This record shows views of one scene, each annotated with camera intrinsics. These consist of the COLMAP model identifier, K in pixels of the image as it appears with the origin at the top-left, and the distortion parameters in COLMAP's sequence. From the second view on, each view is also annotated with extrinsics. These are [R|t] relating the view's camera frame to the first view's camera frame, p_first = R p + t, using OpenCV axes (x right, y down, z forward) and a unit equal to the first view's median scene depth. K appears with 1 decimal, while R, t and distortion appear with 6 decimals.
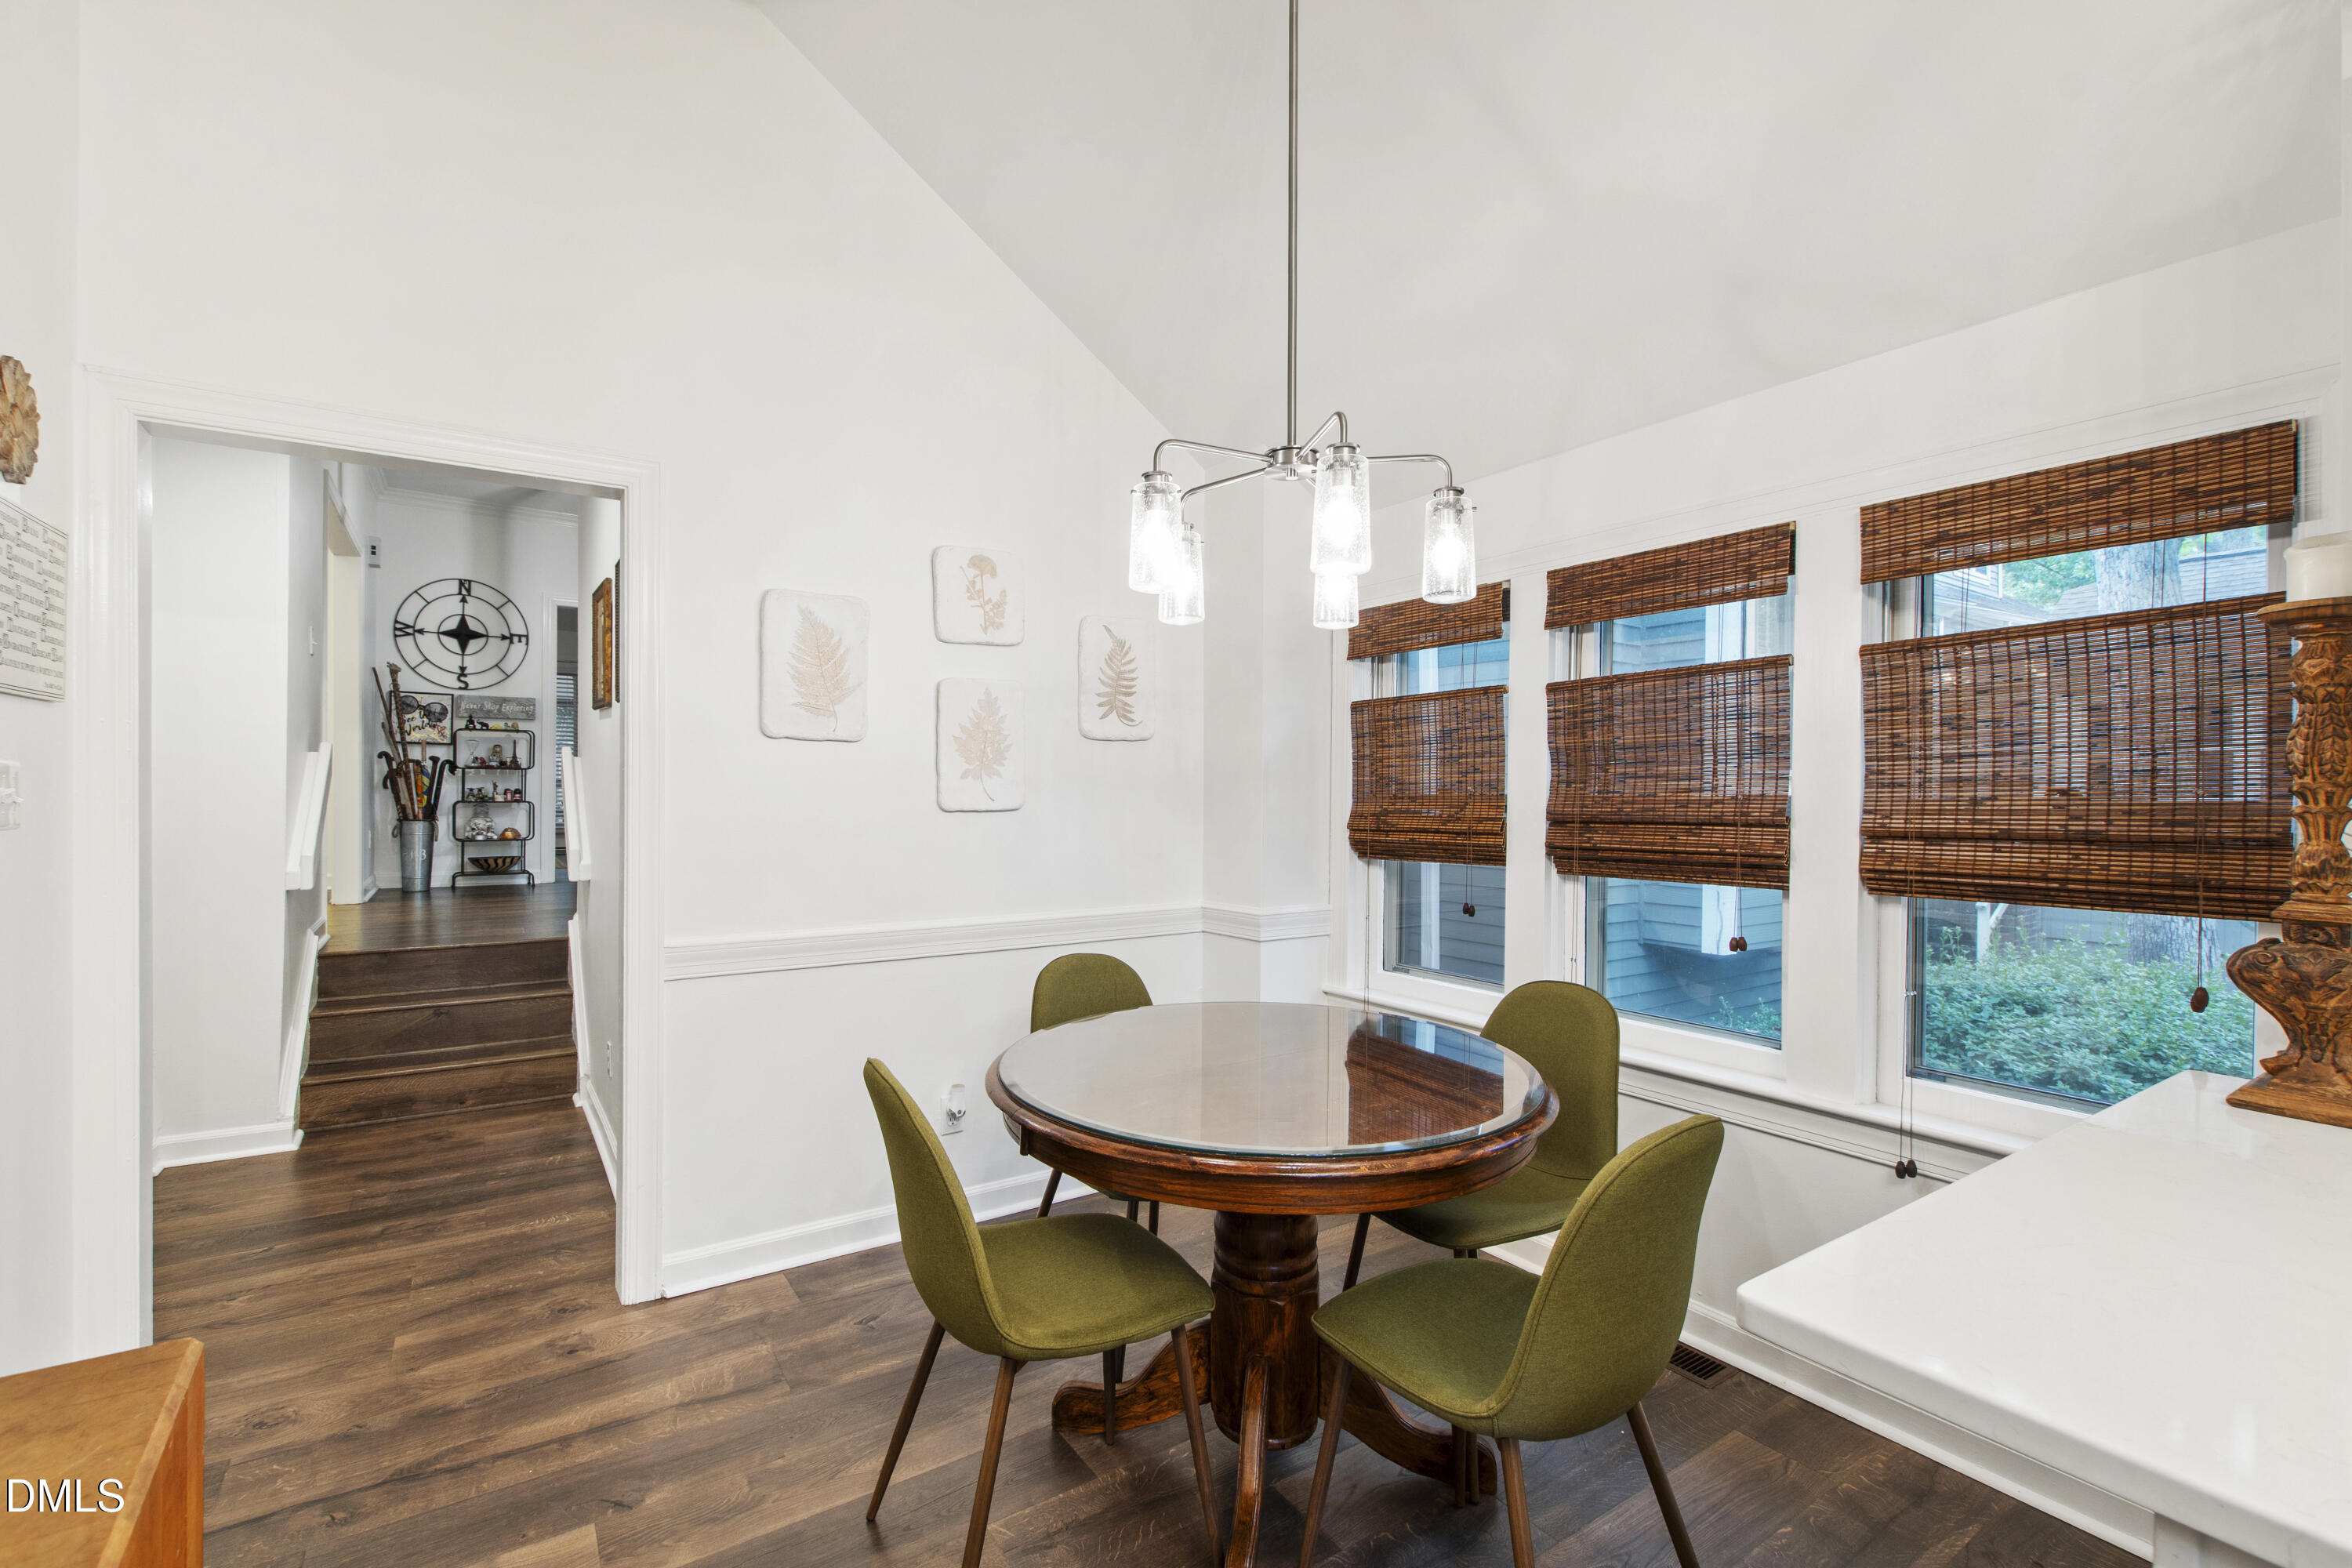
lens RADIAL K [[1036.8, 0, 1179.9], [0, 1036.8, 784.3], [0, 0, 1]] dist [0.001802, 0.000451]
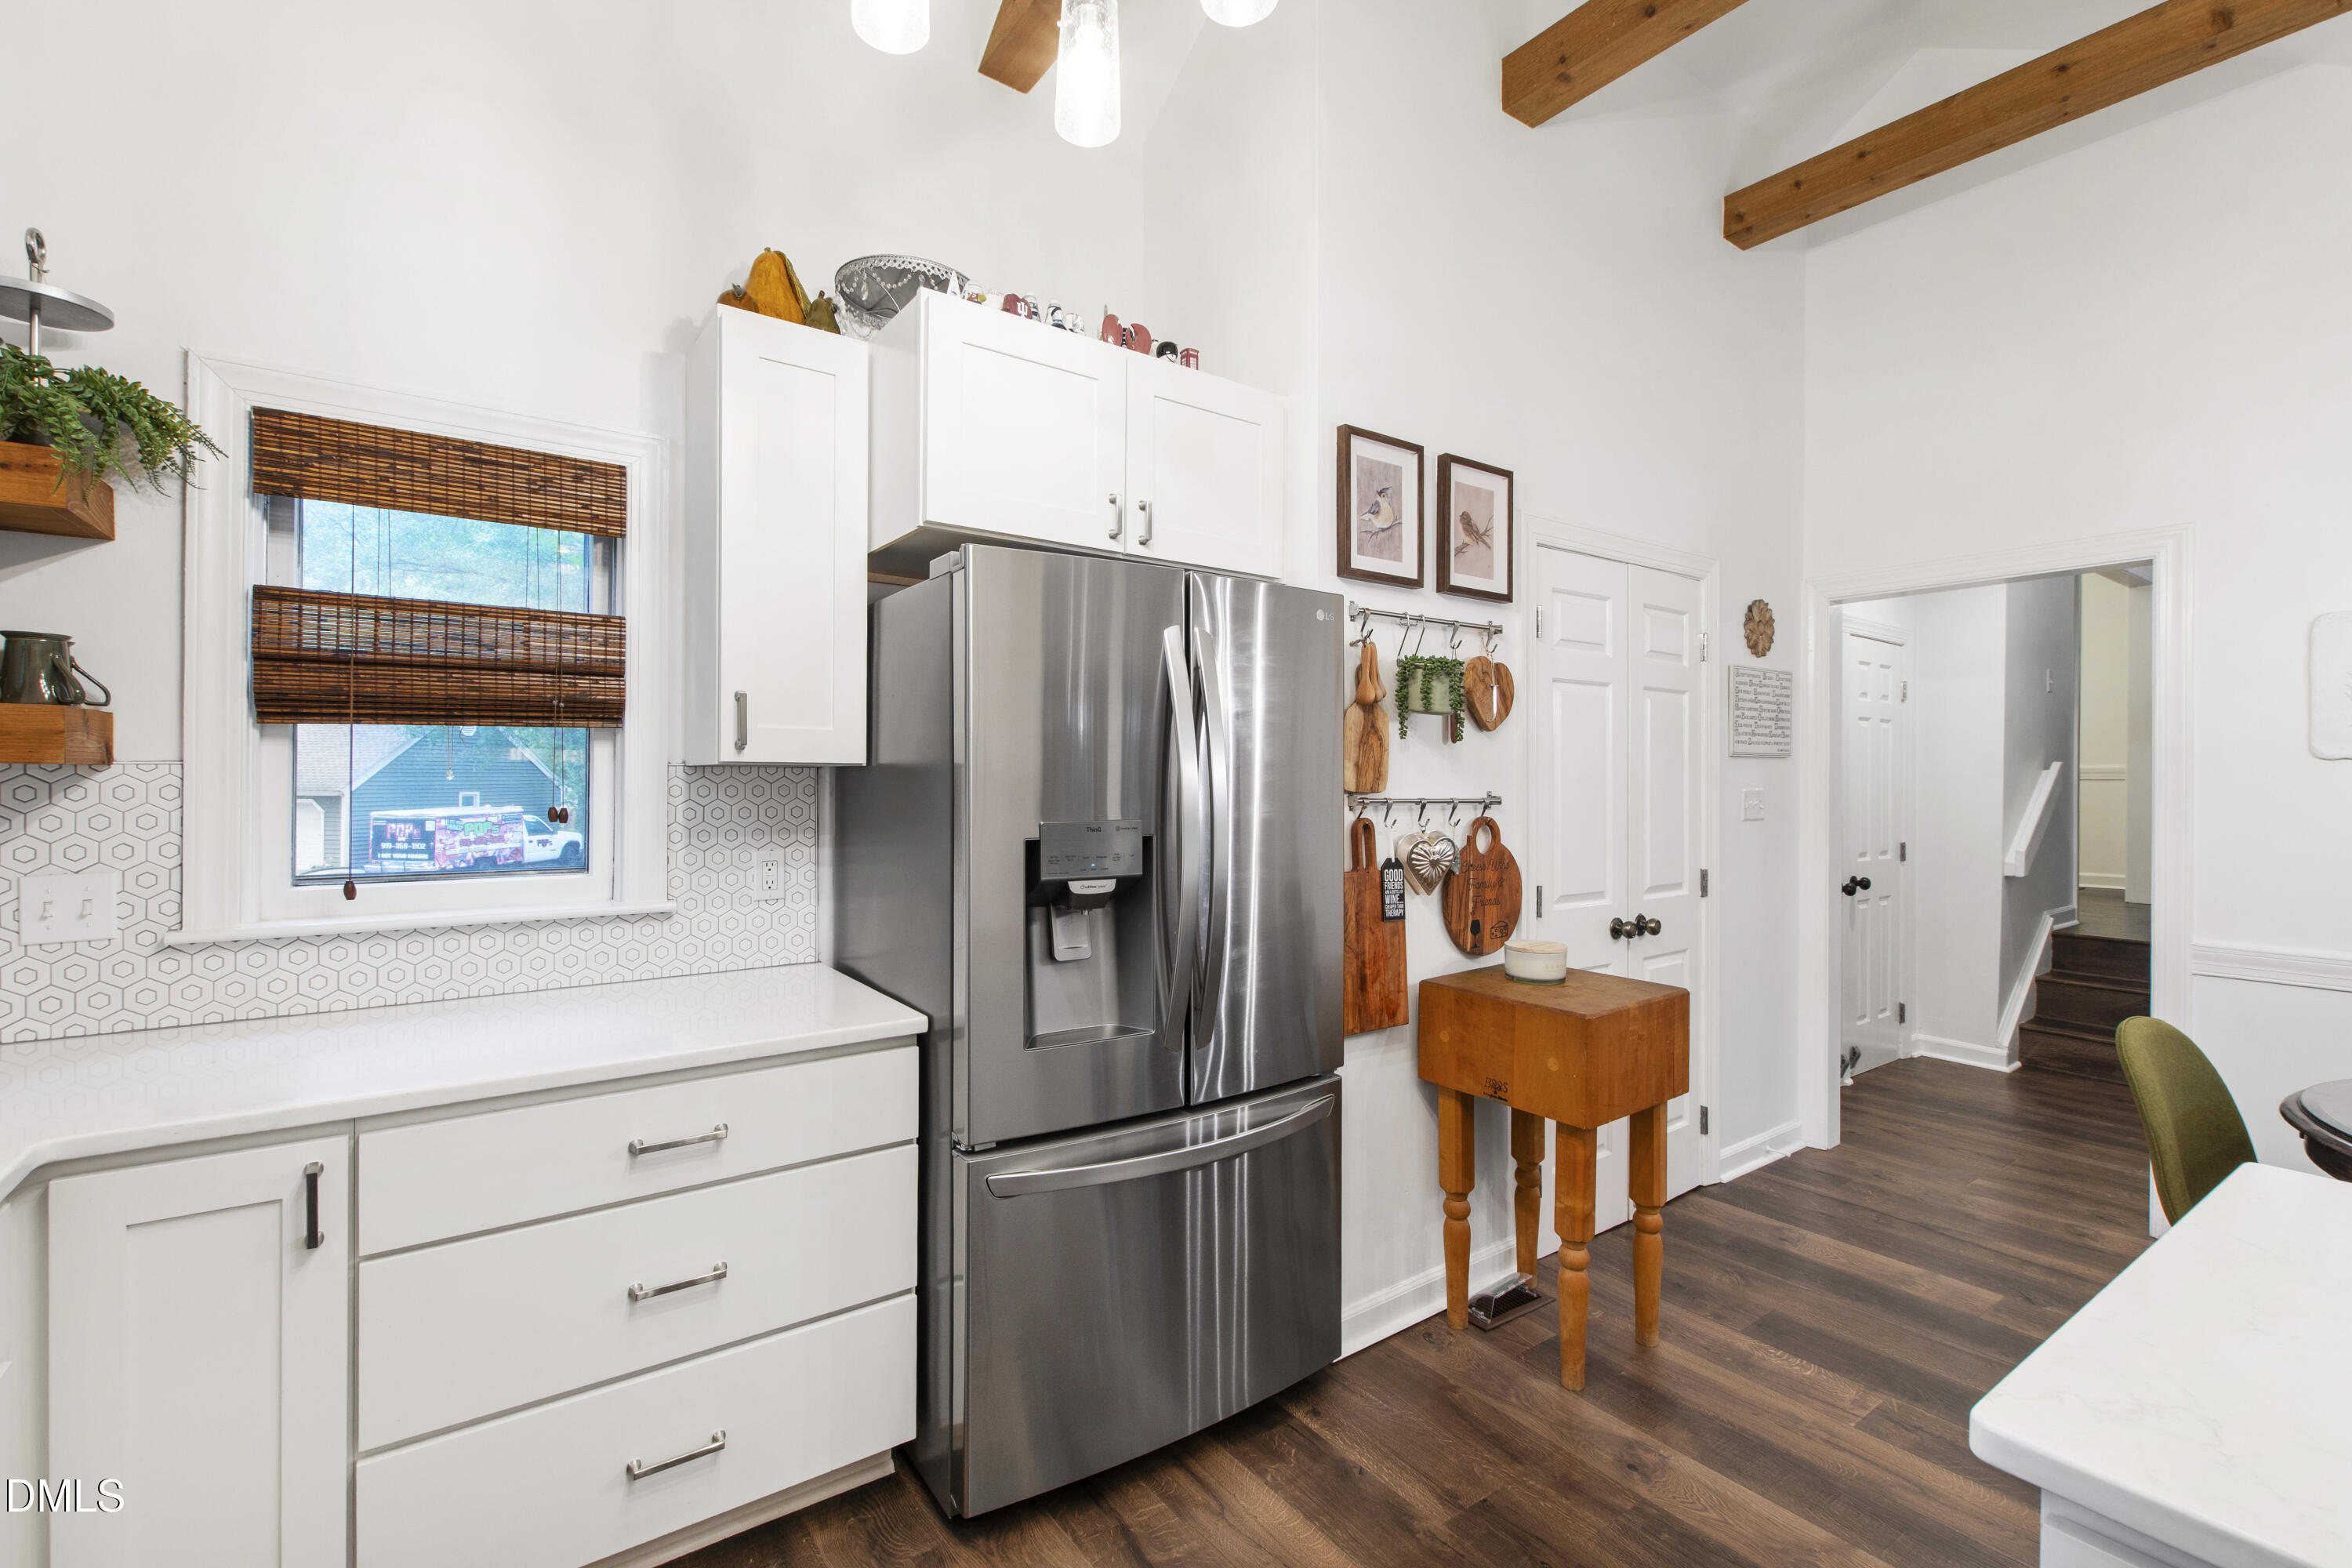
lens RADIAL K [[1036.8, 0, 1179.9], [0, 1036.8, 786.8], [0, 0, 1]] dist [0.001802, 0.000451]
pose [[0.062295, 0.003558, -0.998051, 0.351533], [-0.001191, 0.999993, 0.003491, -0.013037], [0.998057, 0.000971, 0.062299, -0.118512]]
